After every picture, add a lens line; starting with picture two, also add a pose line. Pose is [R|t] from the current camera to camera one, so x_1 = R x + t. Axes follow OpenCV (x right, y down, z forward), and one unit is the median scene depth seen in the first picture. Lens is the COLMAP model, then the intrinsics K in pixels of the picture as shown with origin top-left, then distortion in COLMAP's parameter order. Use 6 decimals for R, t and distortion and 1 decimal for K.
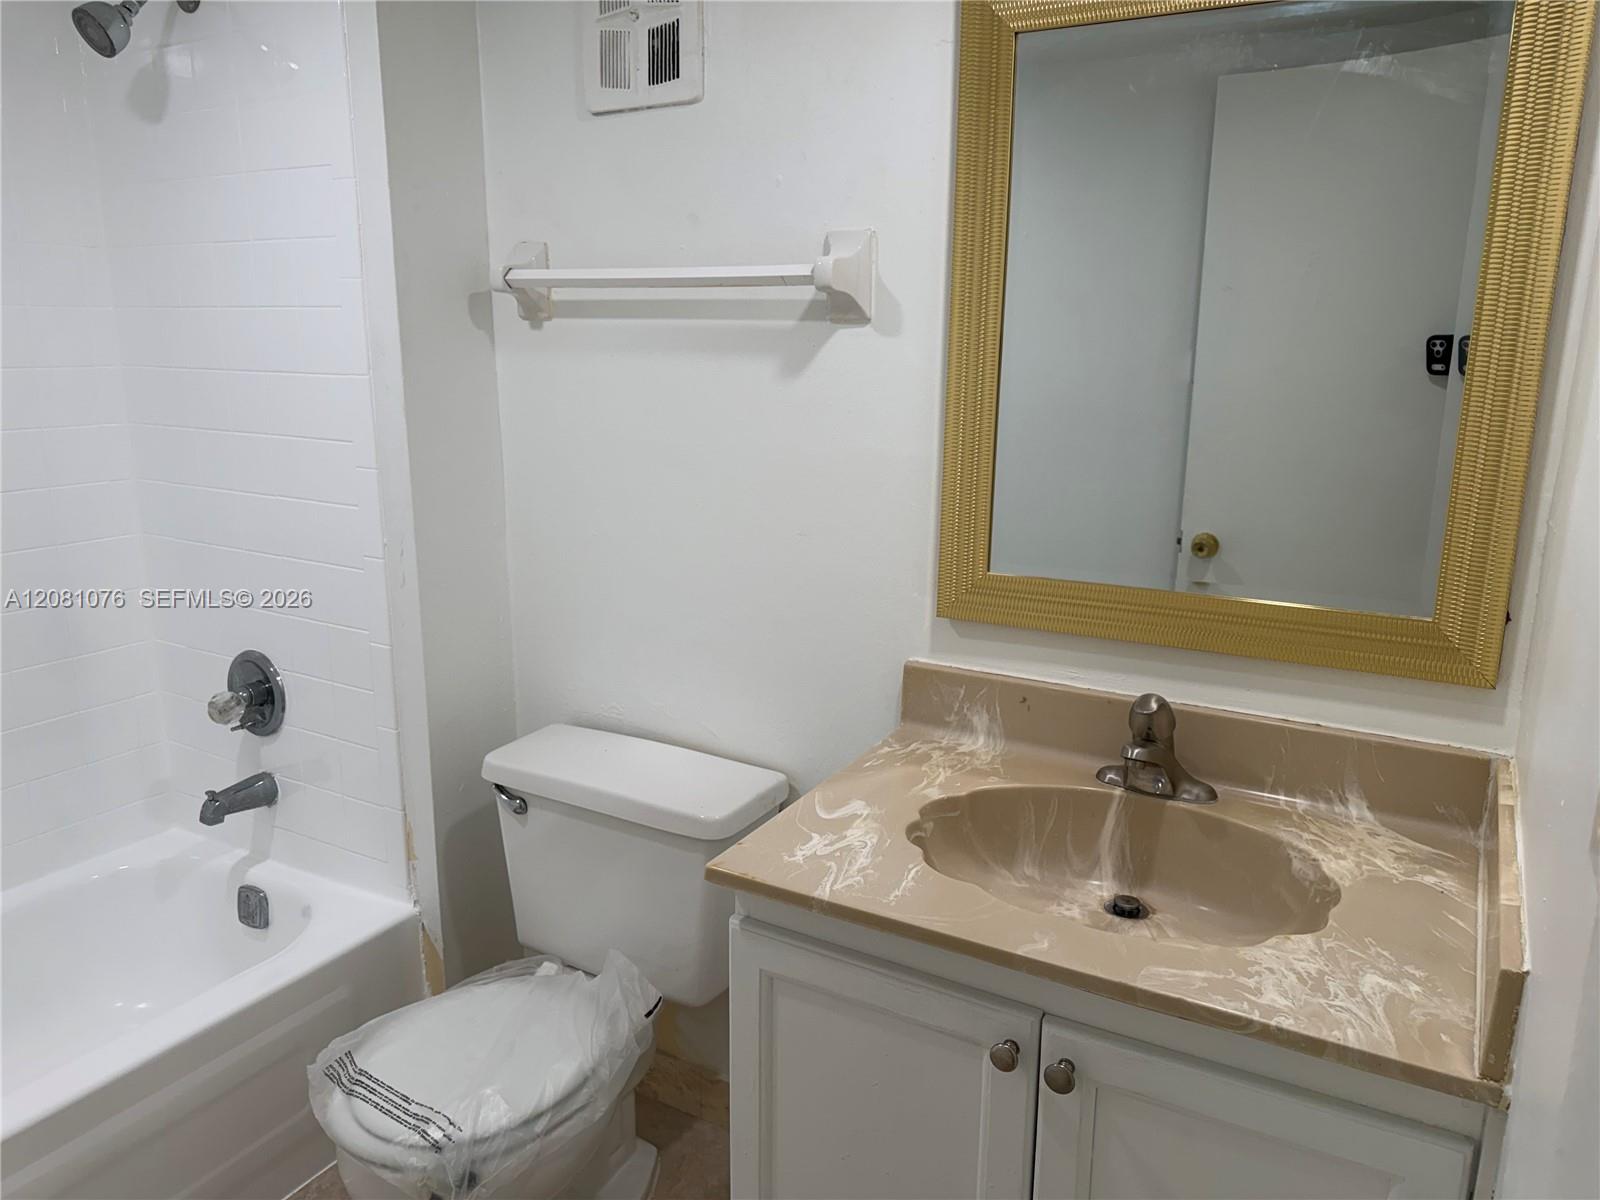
lens RADIAL K [[1129.7, 0, 814.1], [0, 1129.7, 597.0], [0, 0, 1]] dist [0.056509, -0.069879]
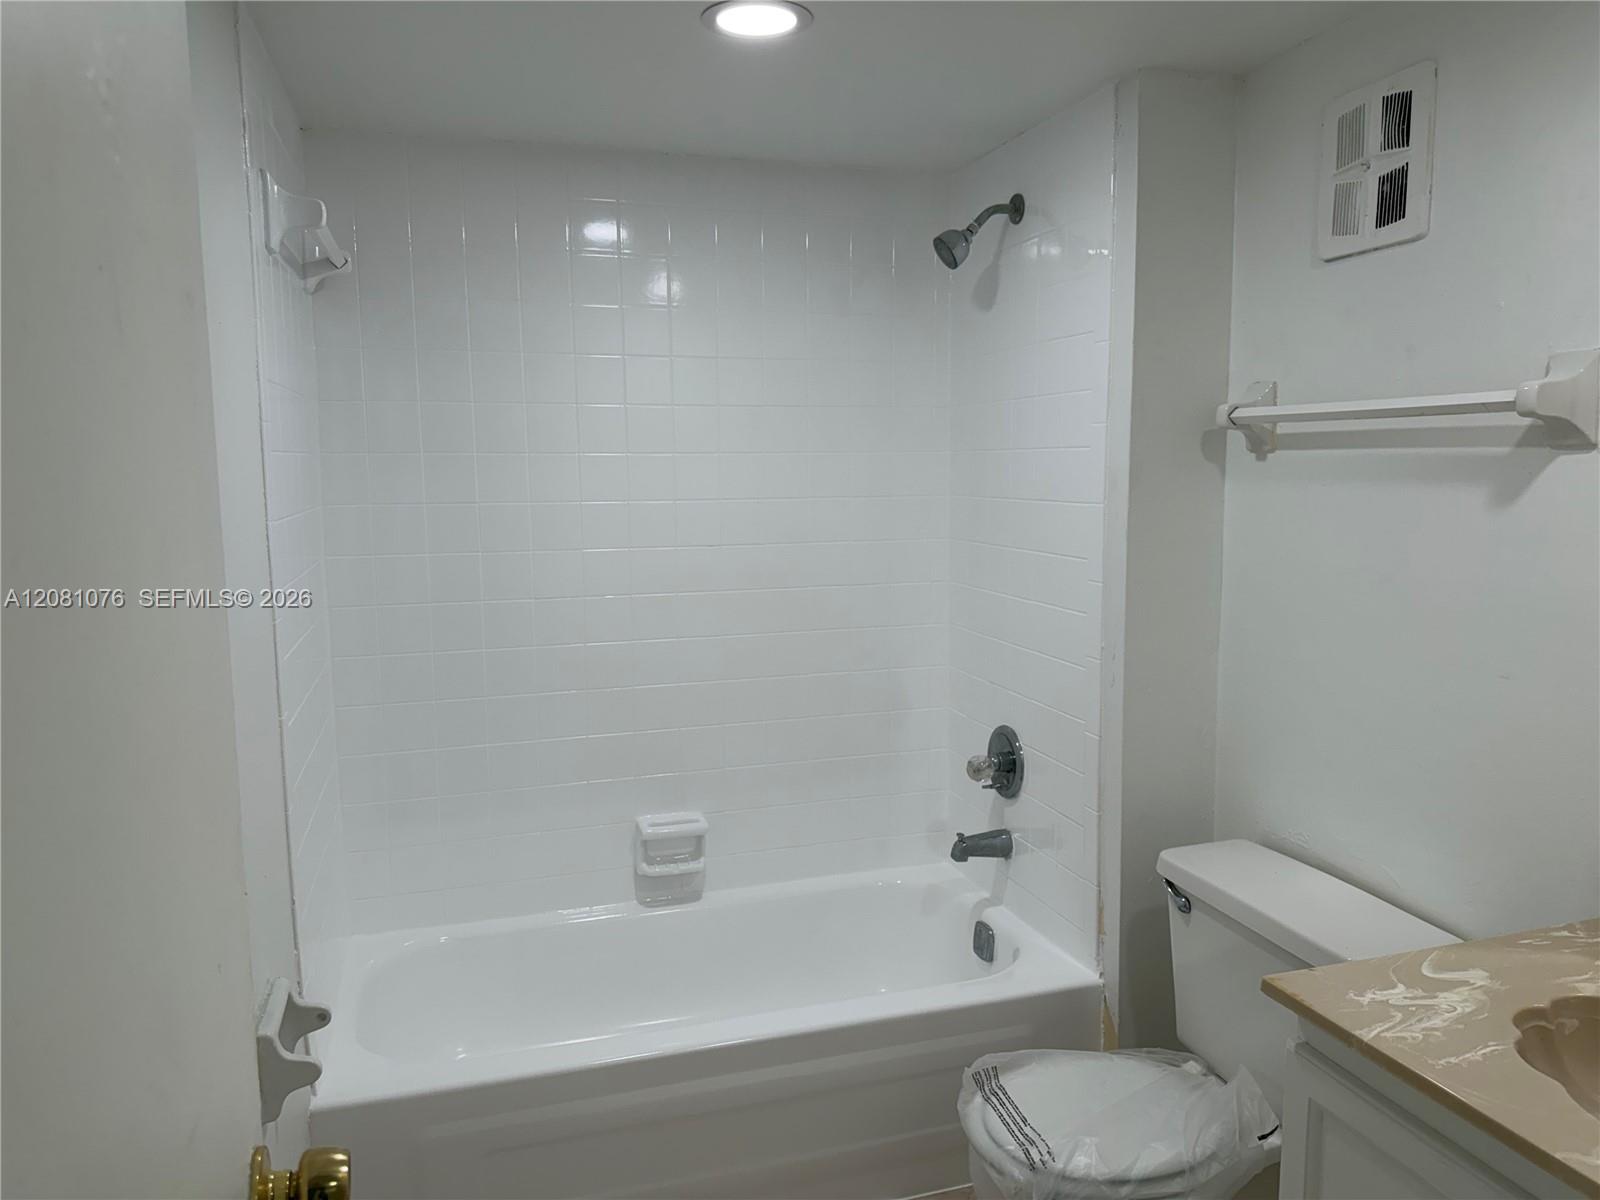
lens RADIAL K [[1129.7, 0, 804.7], [0, 1129.7, 596.9], [0, 0, 1]] dist [0.056509, -0.069879]
pose [[0.730970, 0.064429, -0.679361, 0.189090], [-0.137555, 0.989010, -0.054208, 0.006962], [0.668402, 0.133074, 0.731799, -0.052441]]
